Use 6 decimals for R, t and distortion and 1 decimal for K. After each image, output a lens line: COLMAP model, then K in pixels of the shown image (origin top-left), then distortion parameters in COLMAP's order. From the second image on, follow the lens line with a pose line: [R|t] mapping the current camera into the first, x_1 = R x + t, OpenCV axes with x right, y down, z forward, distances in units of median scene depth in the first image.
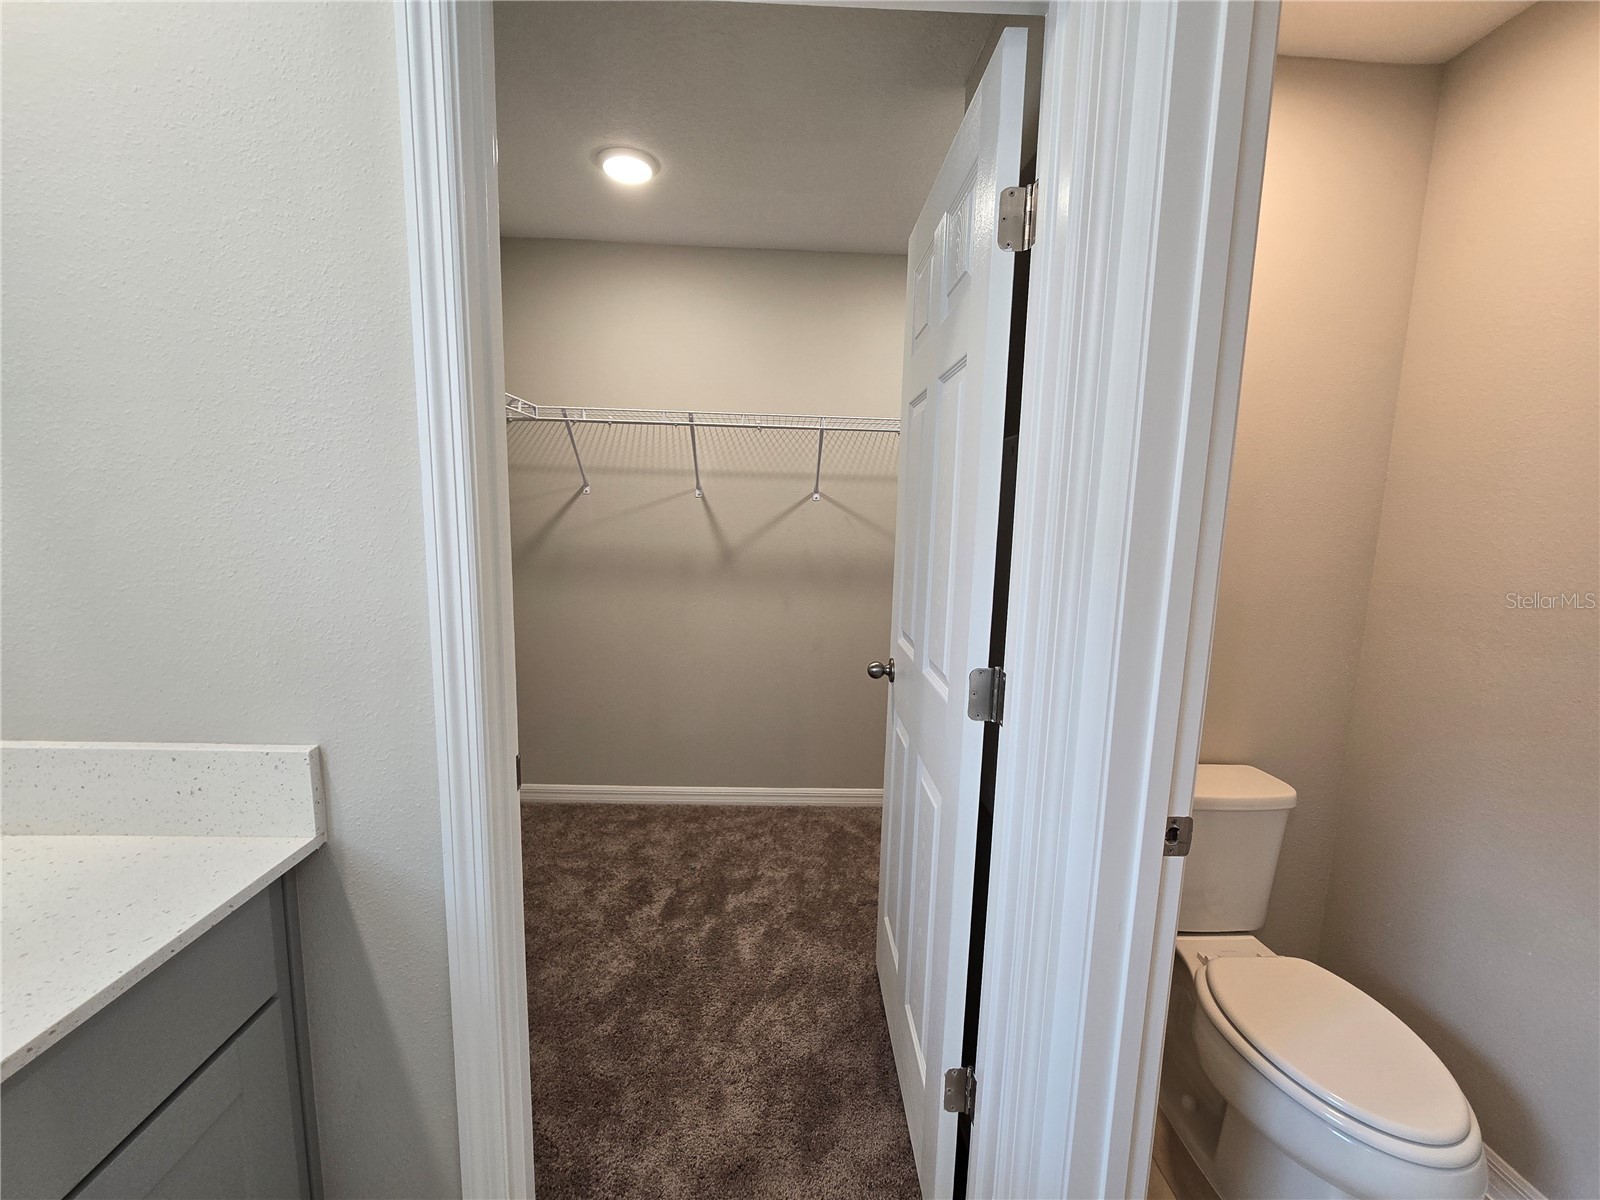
lens RADIAL K [[657.5, 0, 793.9], [0, 657.5, 598.4], [0, 0, 1]] dist [-0.006897, 0.002200]
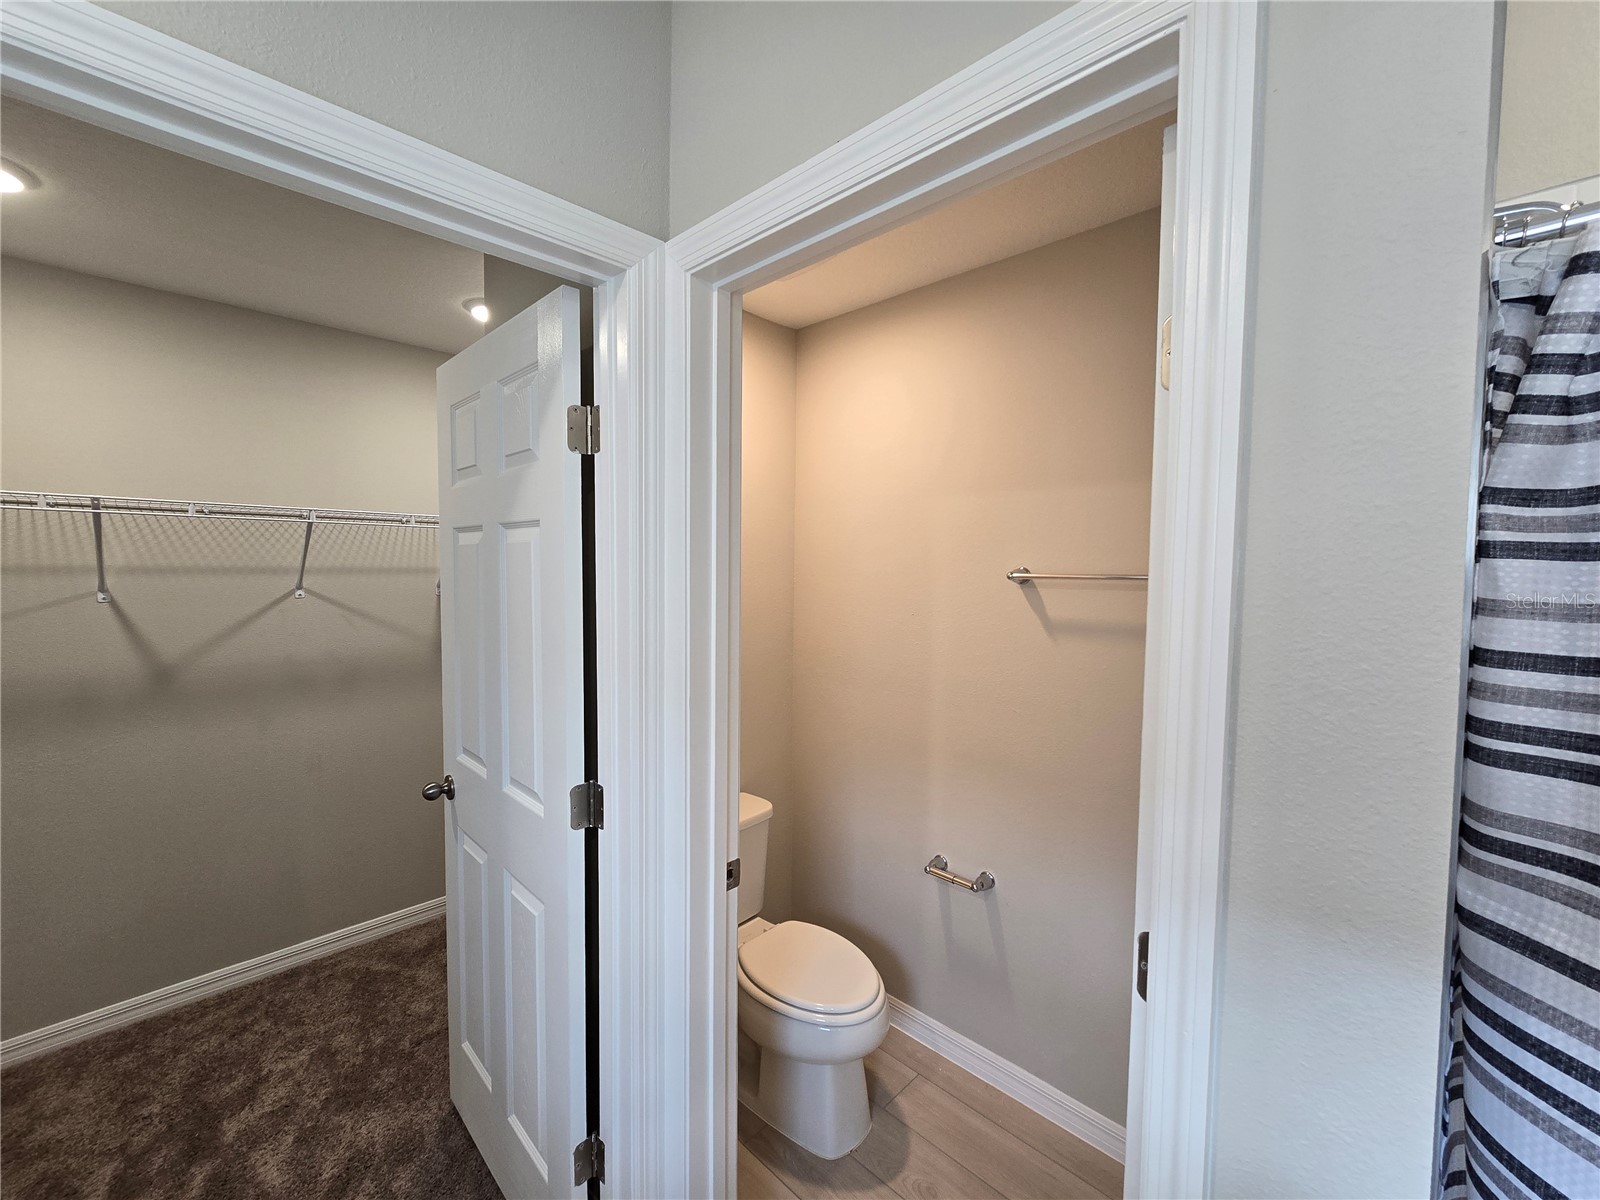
lens RADIAL K [[657.5, 0, 794.7], [0, 657.5, 595.4], [0, 0, 1]] dist [-0.006897, 0.002200]
pose [[0.723567, -0.052522, 0.688253, -0.122746], [0.101758, 0.994323, -0.031100, -0.083027], [-0.682712, 0.092538, 0.724804, -0.087843]]
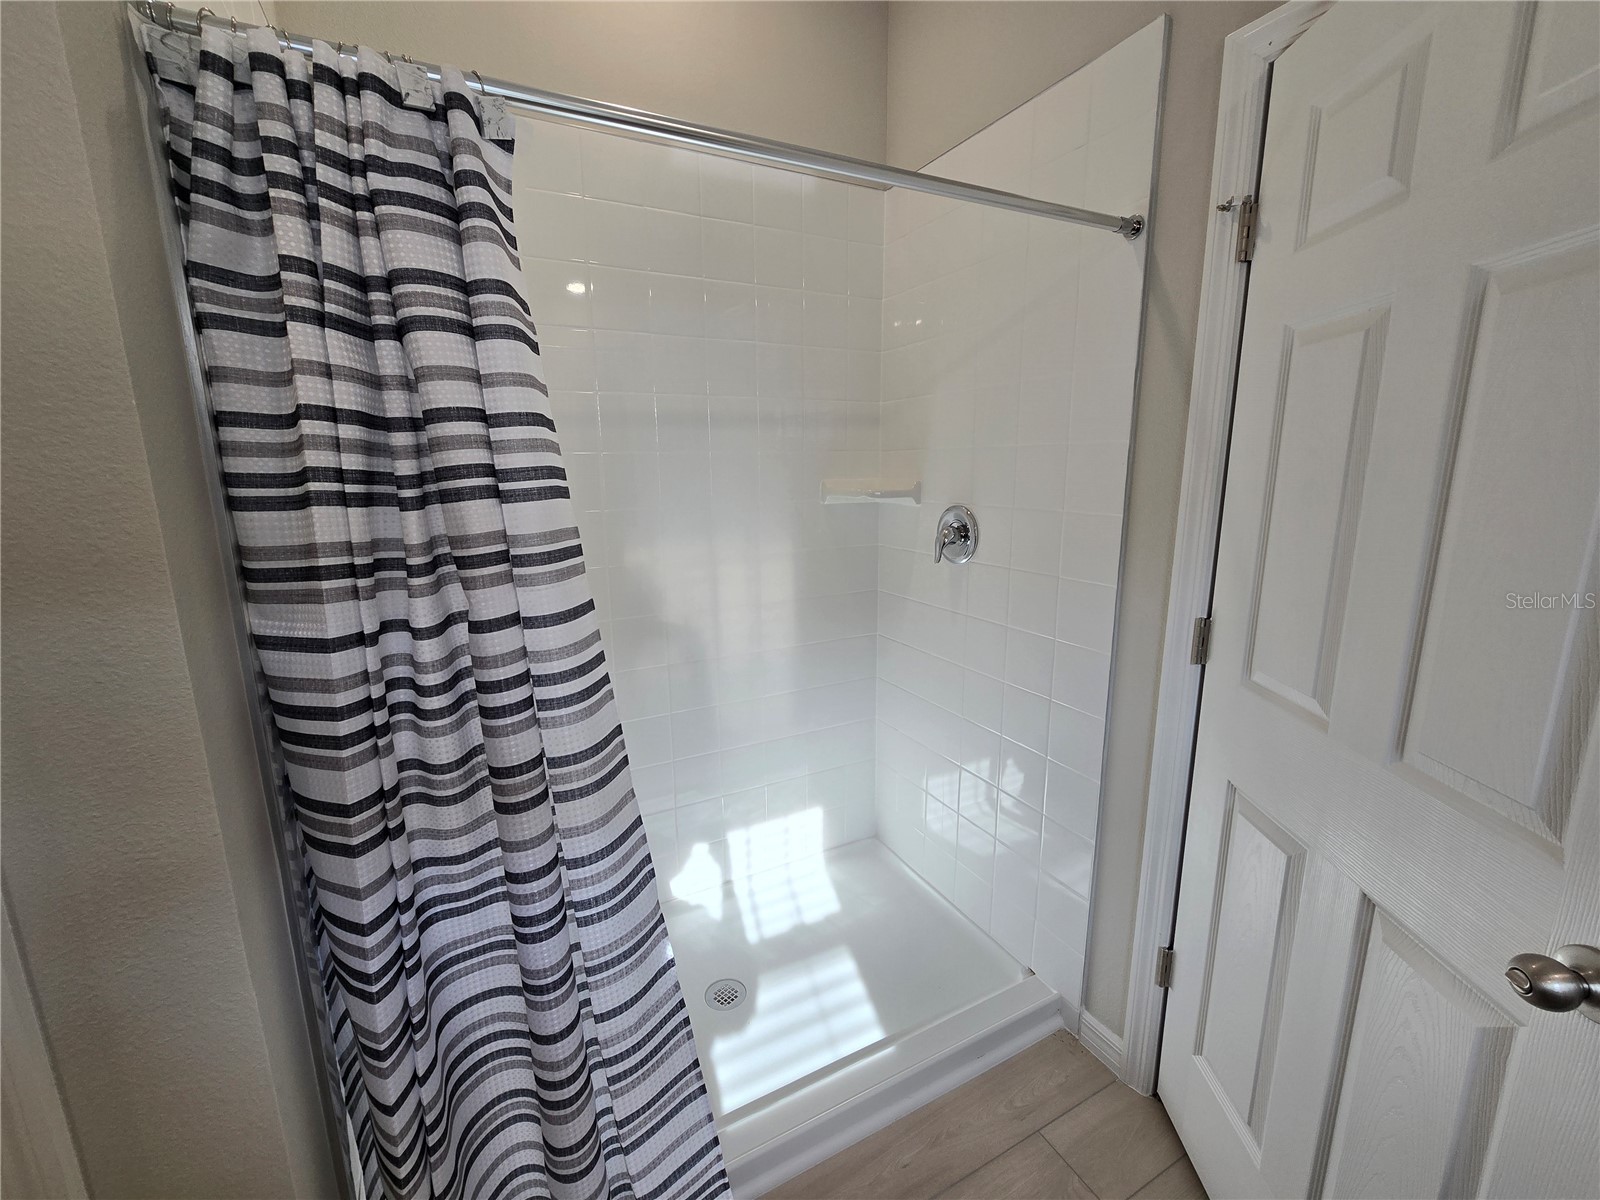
lens RADIAL K [[657.5, 0, 796.3], [0, 657.5, 599.9], [0, 0, 1]] dist [-0.006897, 0.002200]
pose [[-0.441490, -0.200210, 0.874644, -0.145103], [0.122434, 0.952228, 0.279770, -0.004937], [-0.888874, 0.230601, -0.395887, -0.189574]]
